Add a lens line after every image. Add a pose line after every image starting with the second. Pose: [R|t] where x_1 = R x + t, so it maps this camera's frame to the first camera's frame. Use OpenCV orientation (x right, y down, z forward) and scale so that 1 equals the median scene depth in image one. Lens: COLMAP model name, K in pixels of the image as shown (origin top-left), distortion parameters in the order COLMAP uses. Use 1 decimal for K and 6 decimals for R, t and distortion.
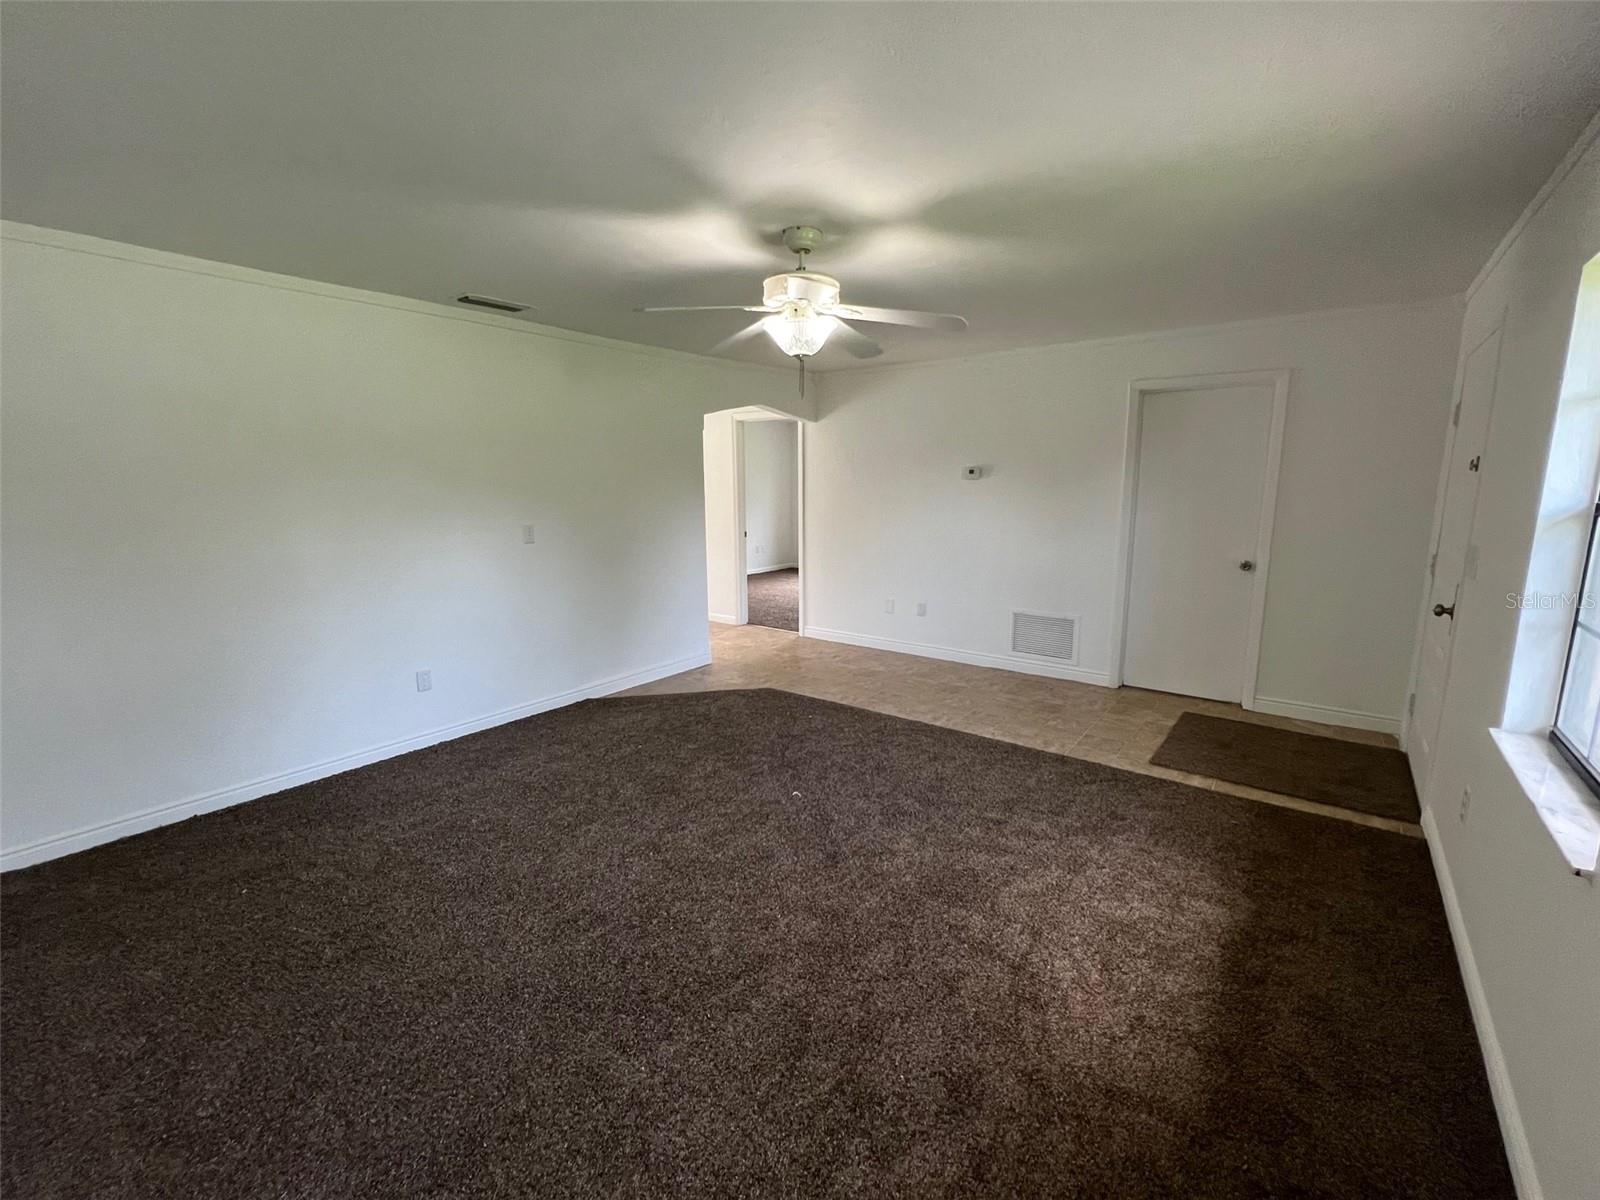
lens RADIAL K [[682.7, 0, 803.5], [0, 682.7, 597.3], [0, 0, 1]] dist [-0.001620, -0.000508]
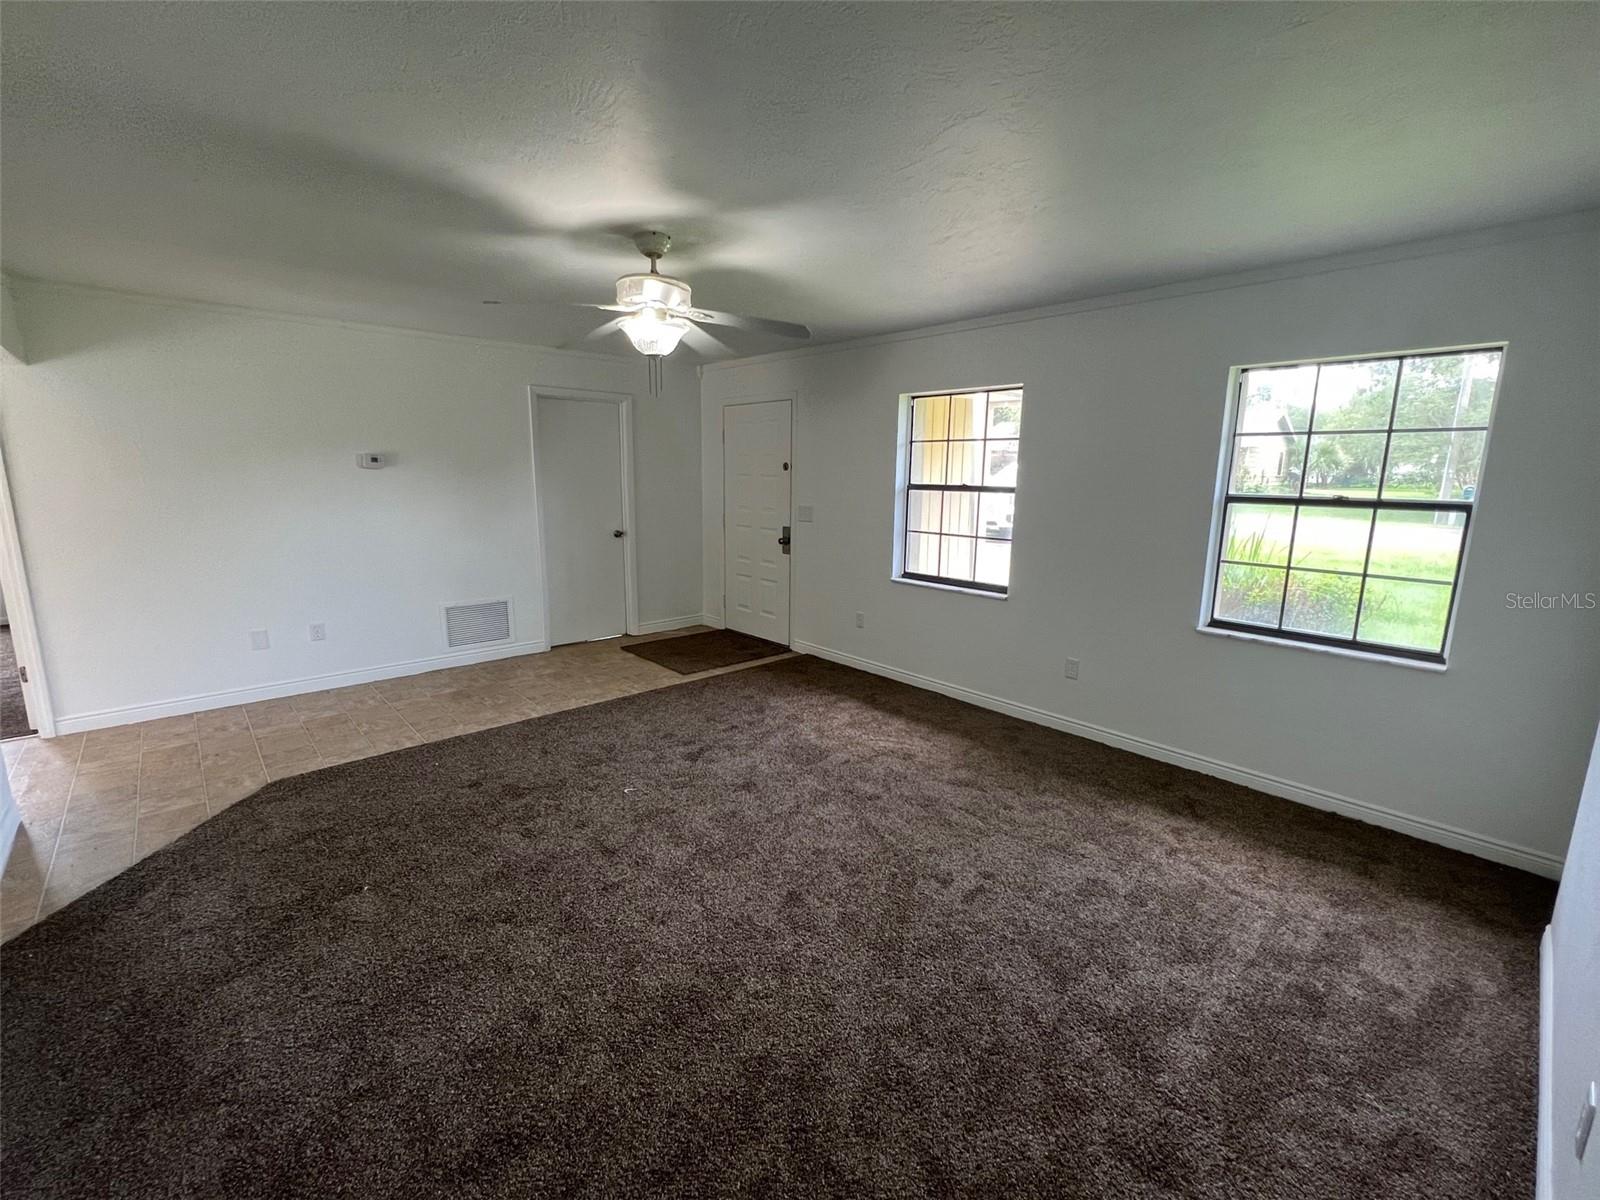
lens RADIAL K [[682.7, 0, 803.5], [0, 682.7, 597.3], [0, 0, 1]] dist [-0.001620, -0.000508]
pose [[0.170628, -0.176511, 0.969397, -0.675235], [0.153612, 0.976560, 0.150778, -0.074733], [-0.973288, 0.123184, 0.193743, 0.400829]]
